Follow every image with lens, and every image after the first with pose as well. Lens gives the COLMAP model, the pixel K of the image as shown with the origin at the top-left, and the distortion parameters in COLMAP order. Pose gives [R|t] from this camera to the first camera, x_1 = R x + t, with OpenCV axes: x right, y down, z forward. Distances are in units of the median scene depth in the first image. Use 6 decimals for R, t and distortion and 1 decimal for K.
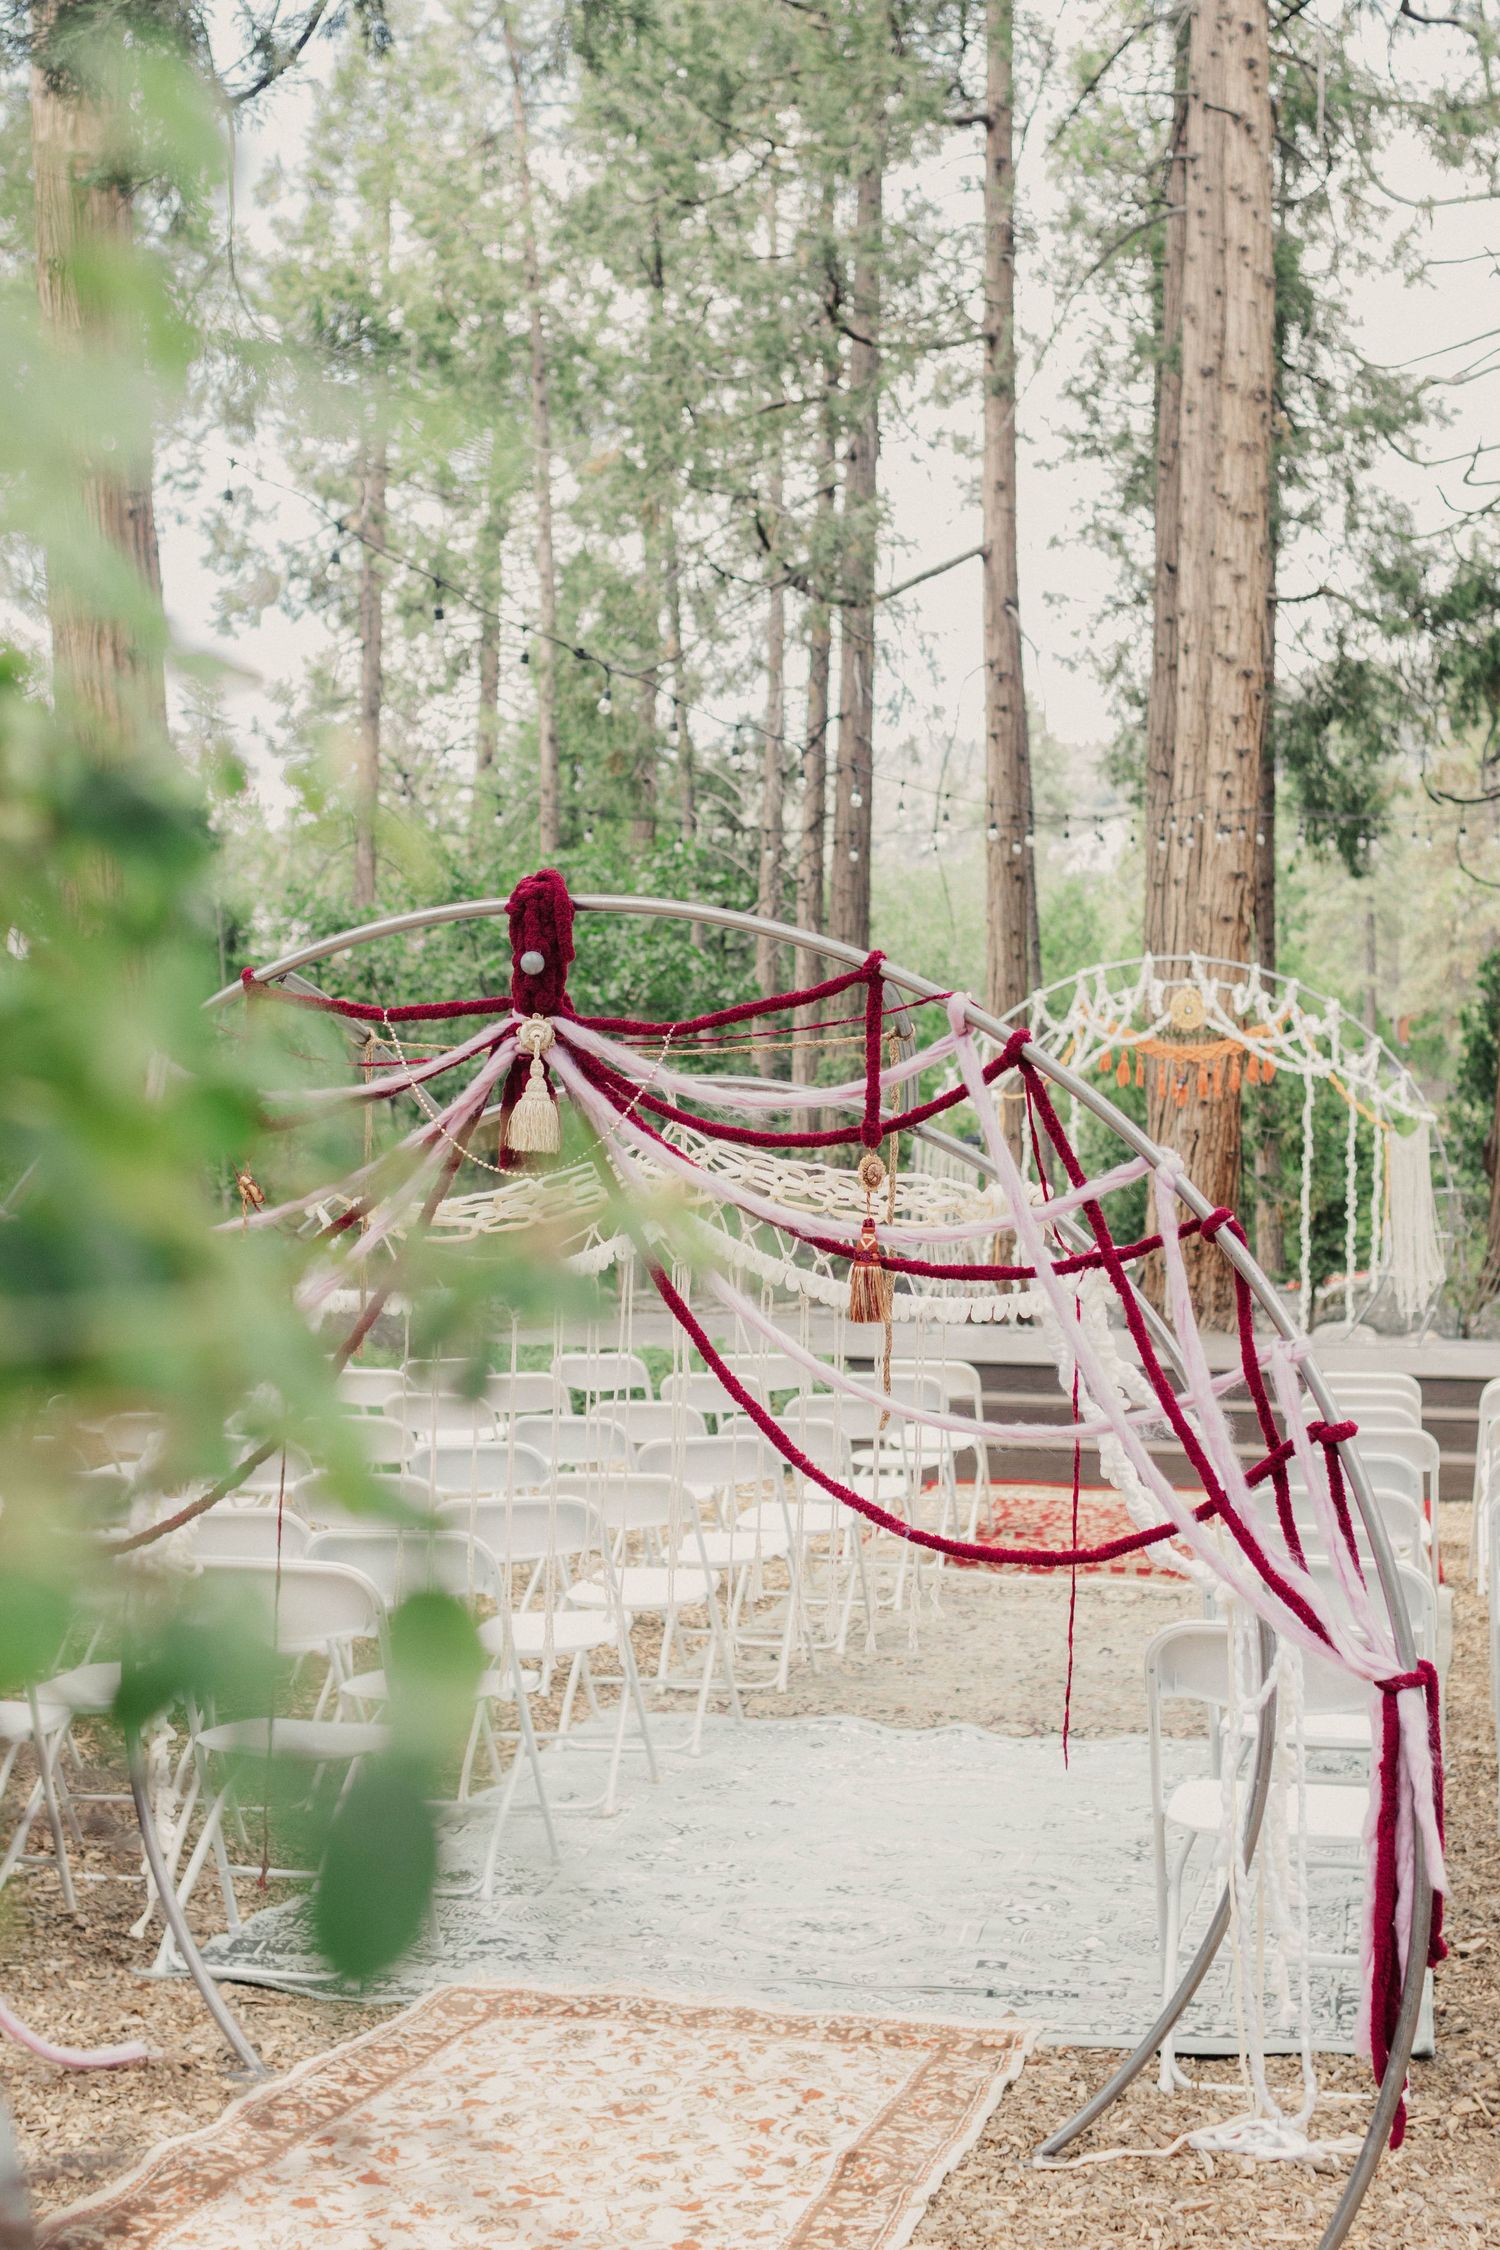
lens RADIAL K [[2791.9, 0, 850.8], [0, 2791.9, 1119.3], [0, 0, 1]] dist [-0.001484, 0.021392]
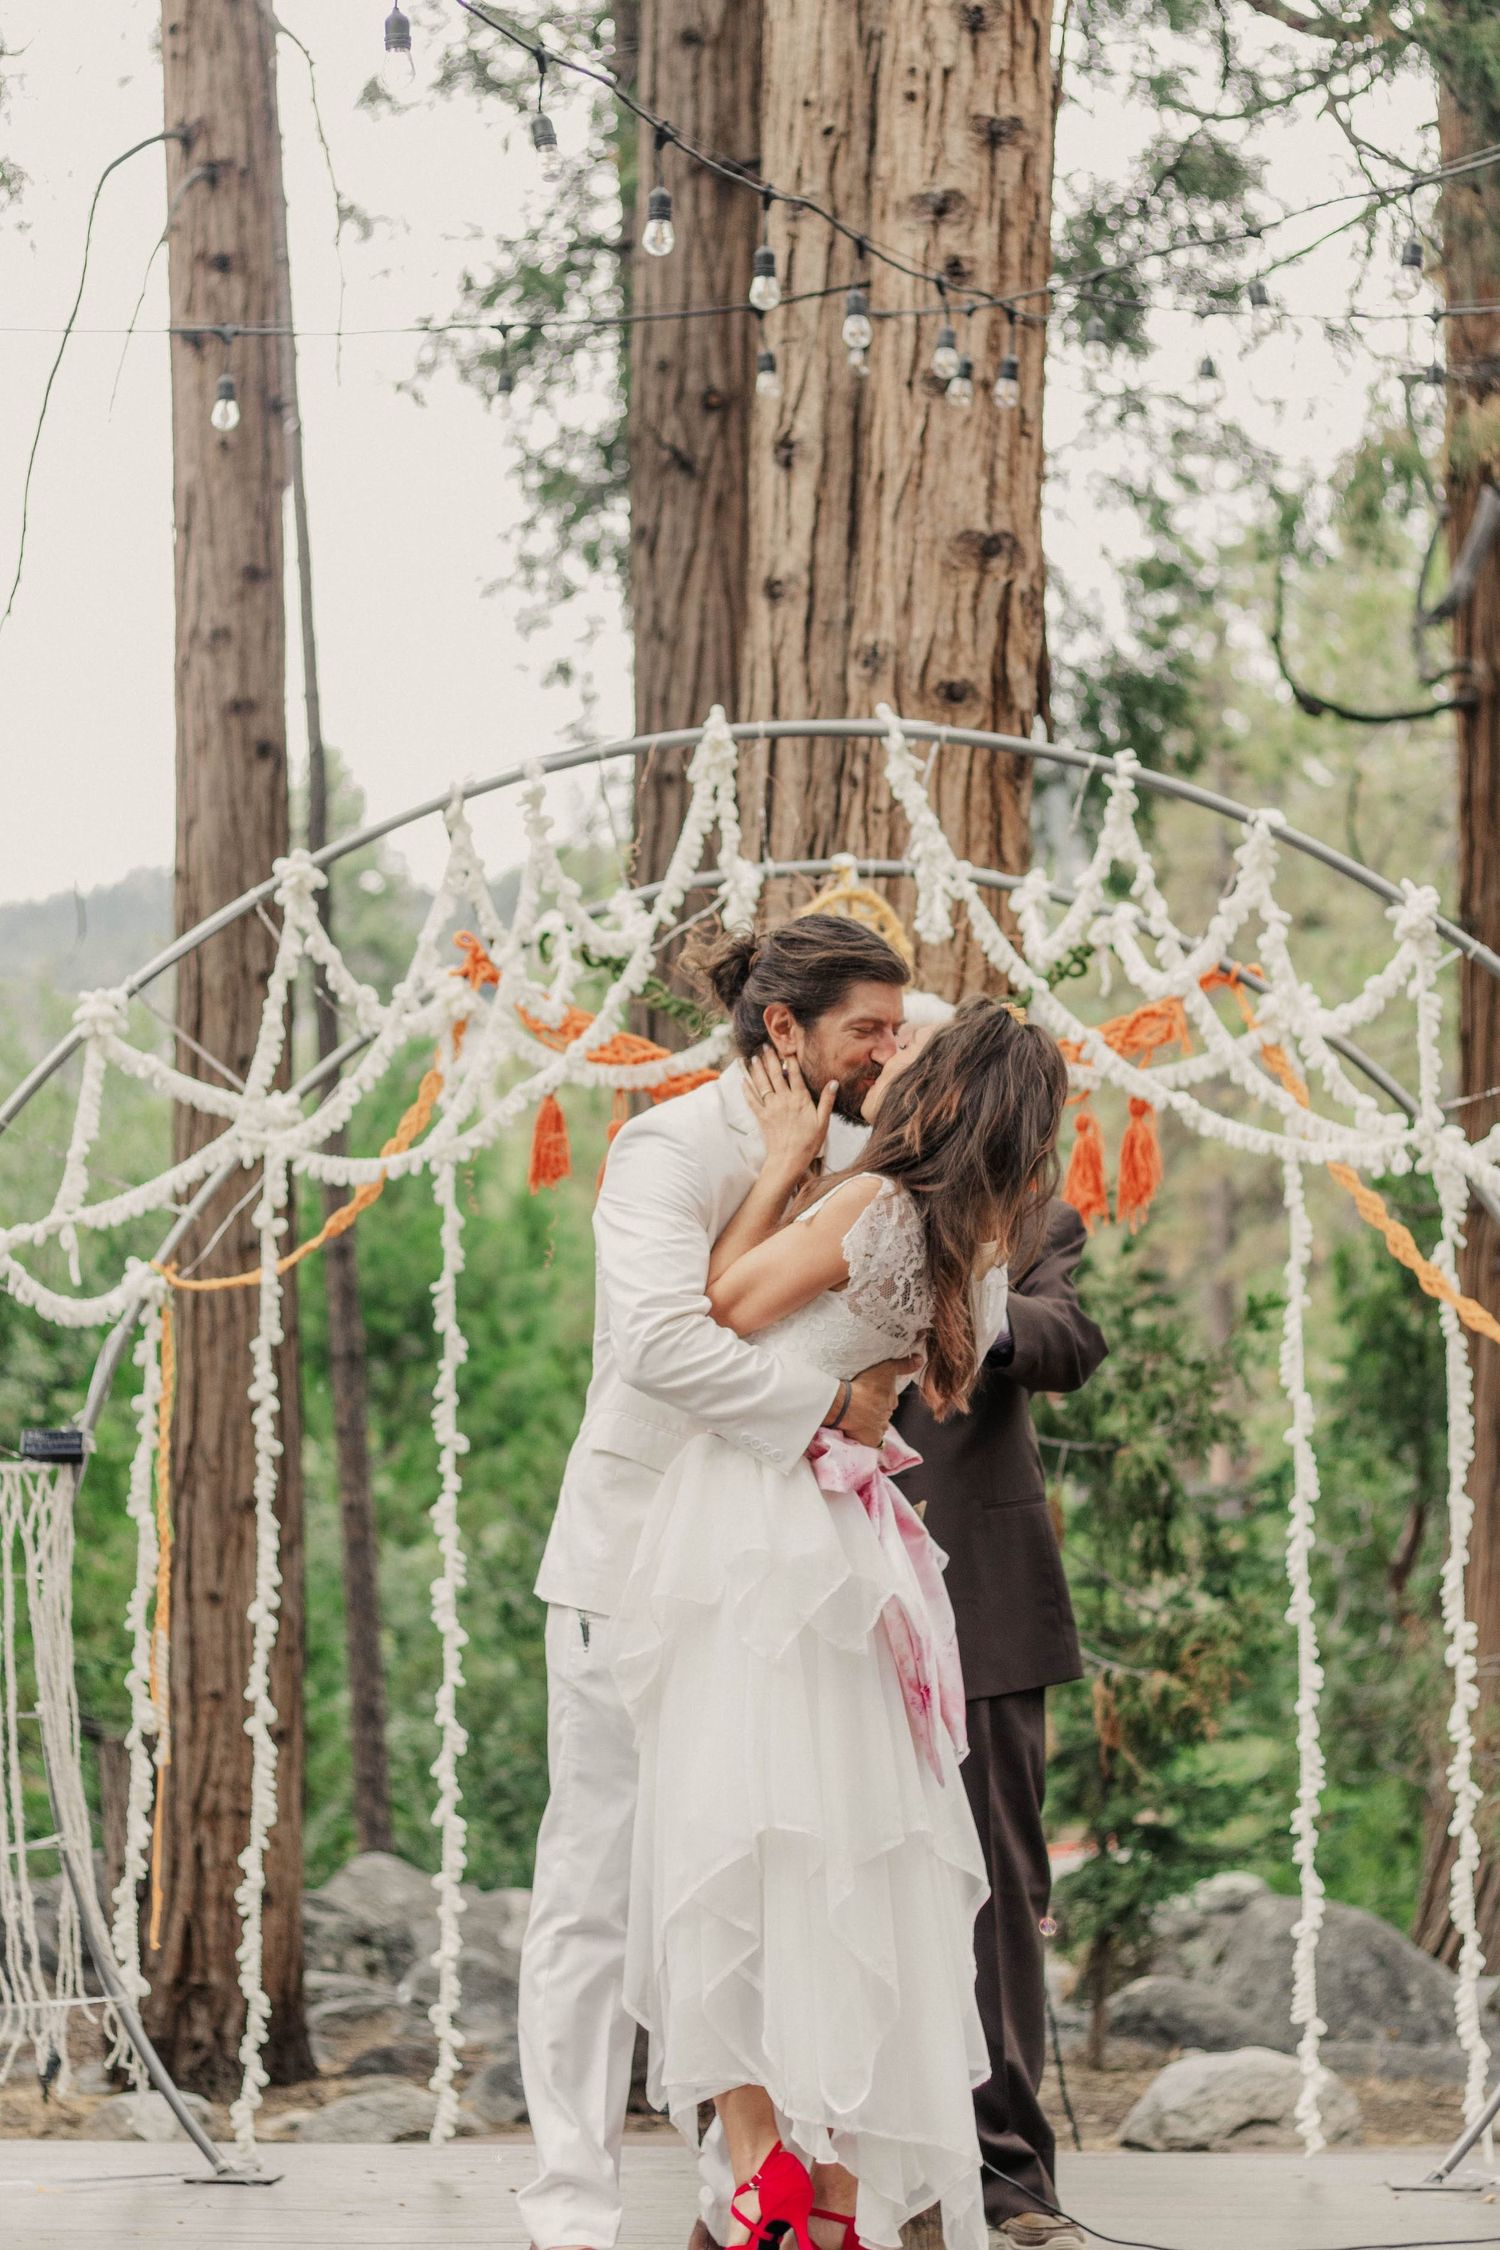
lens RADIAL K [[5233.9, 0, 750.0], [0, 5233.9, 1125.0], [0, 0, 1]] dist [-0.067844, -0.304985]
pose [[0.990079, -0.002148, 0.140492, 0.036127], [0.013675, 0.996609, -0.081137, 0.016292], [-0.139842, 0.082254, 0.986752, 0.456055]]
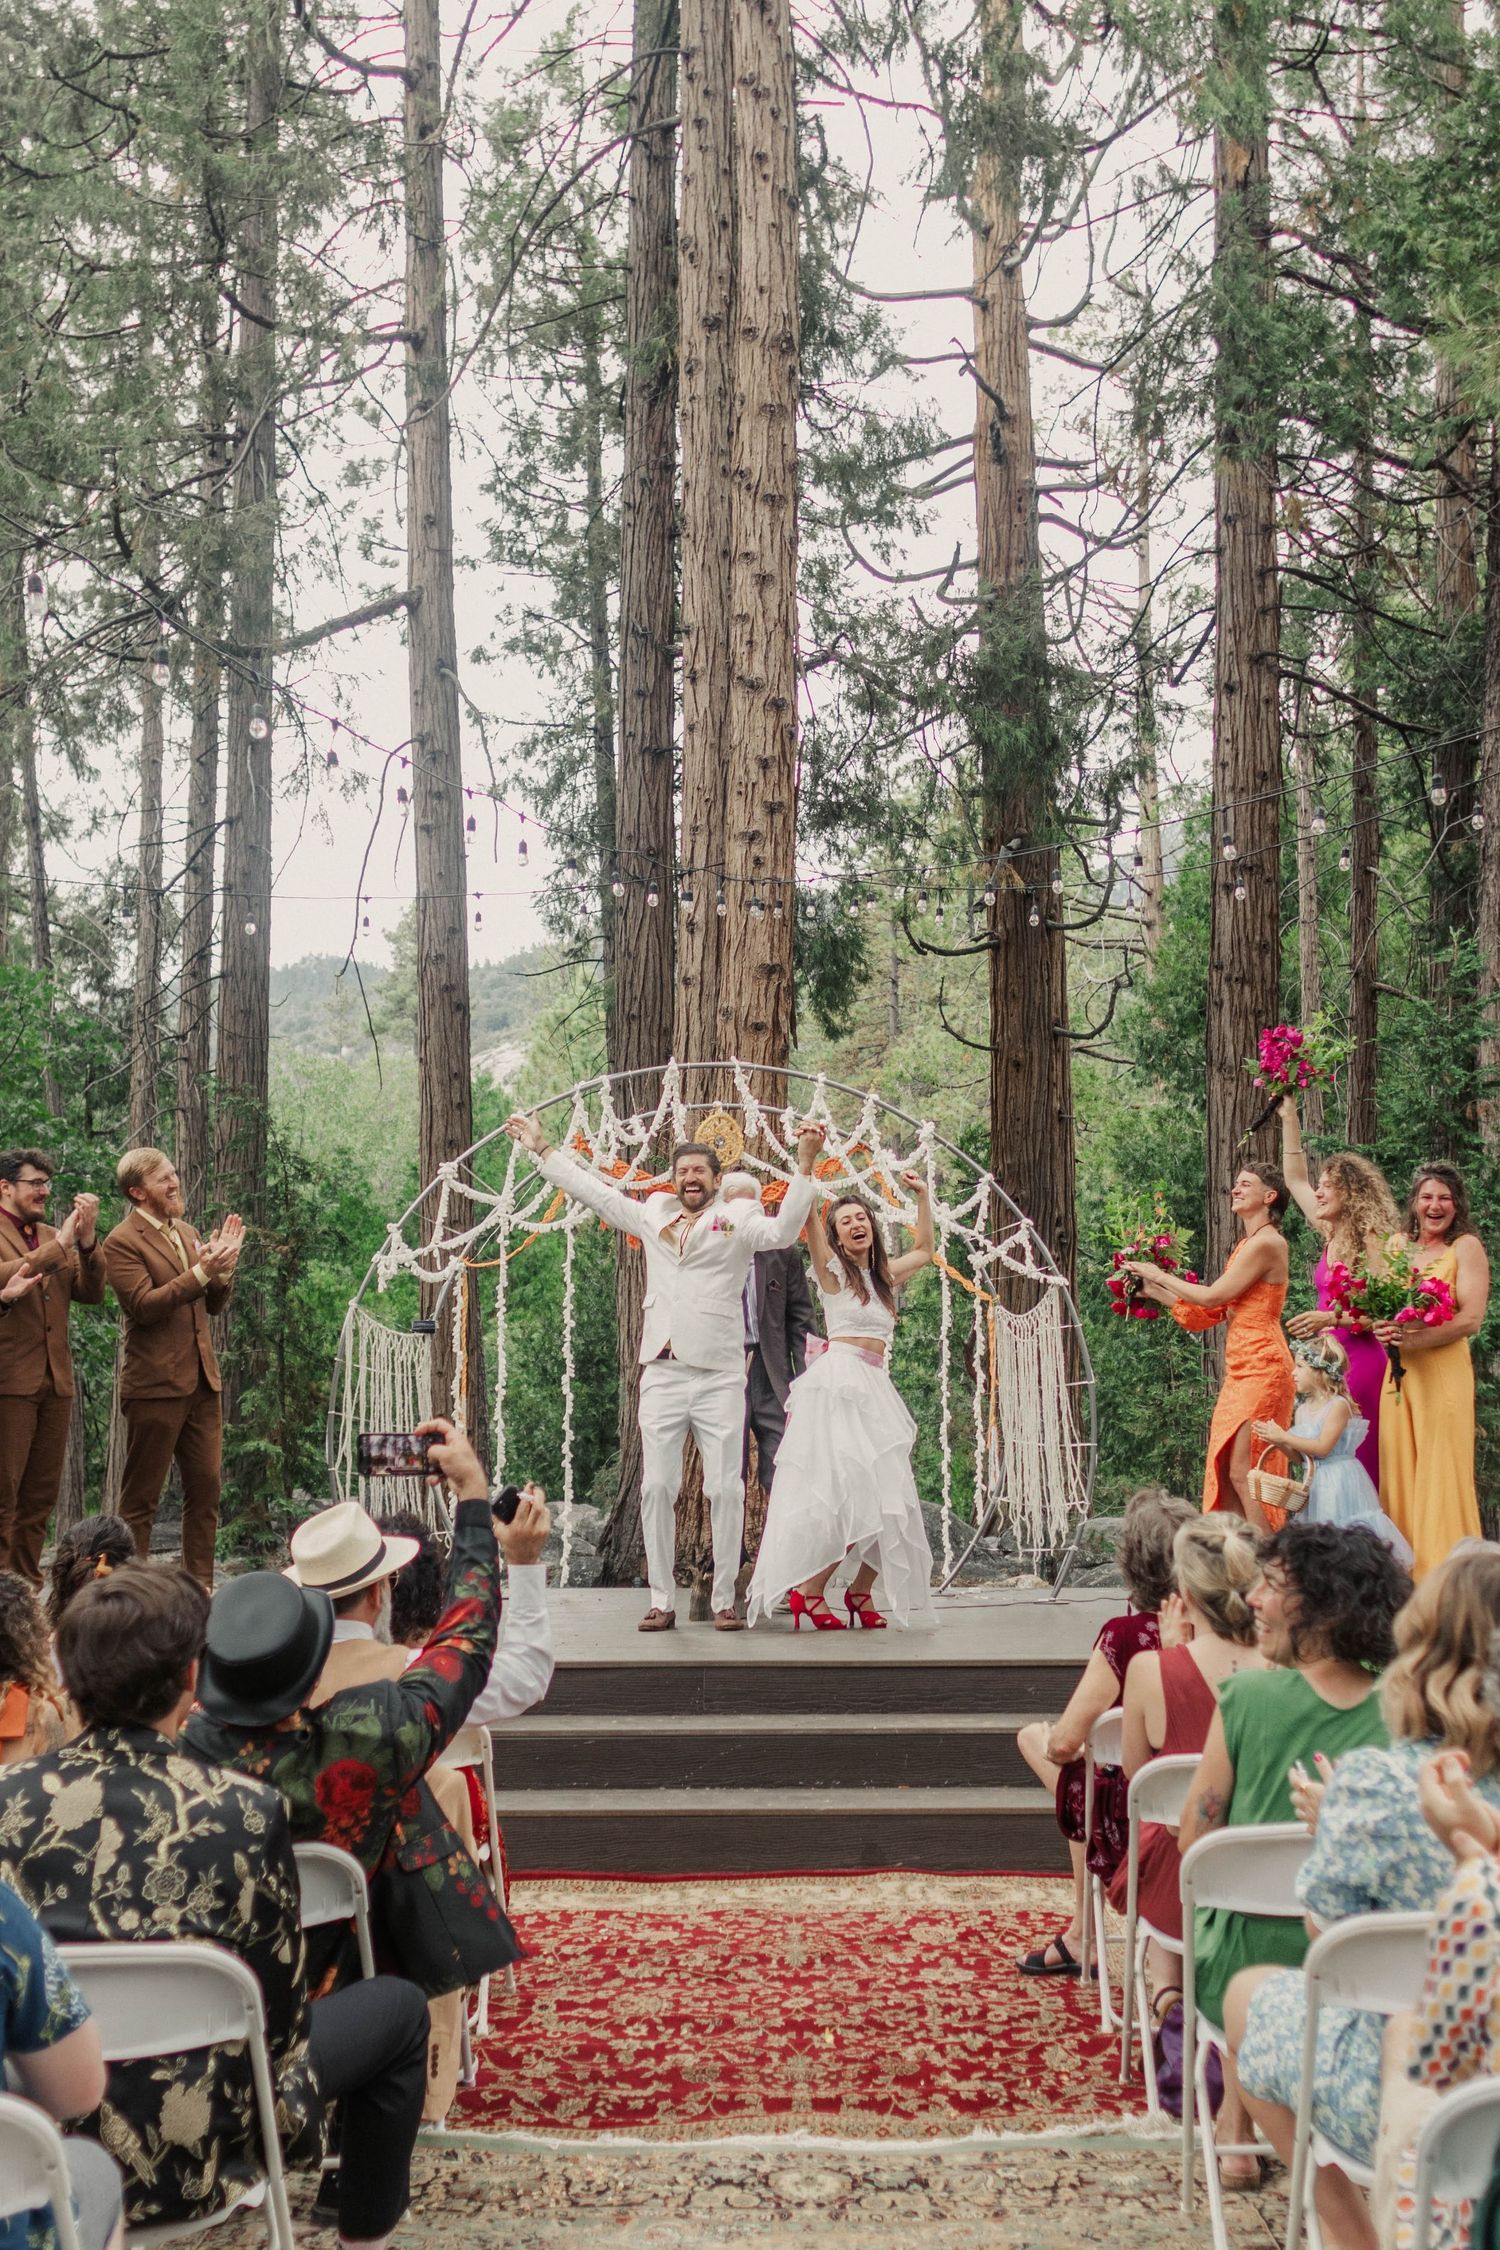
lens RADIAL K [[2791.9, 0, 850.8], [0, 2791.9, 1119.3], [0, 0, 1]] dist [-0.001484, 0.021392]
pose [[0.977023, -0.008900, 0.212946, -0.000769], [0.025106, 0.996977, -0.073525, 0.008533], [-0.211648, 0.077182, 0.974294, 0.258276]]
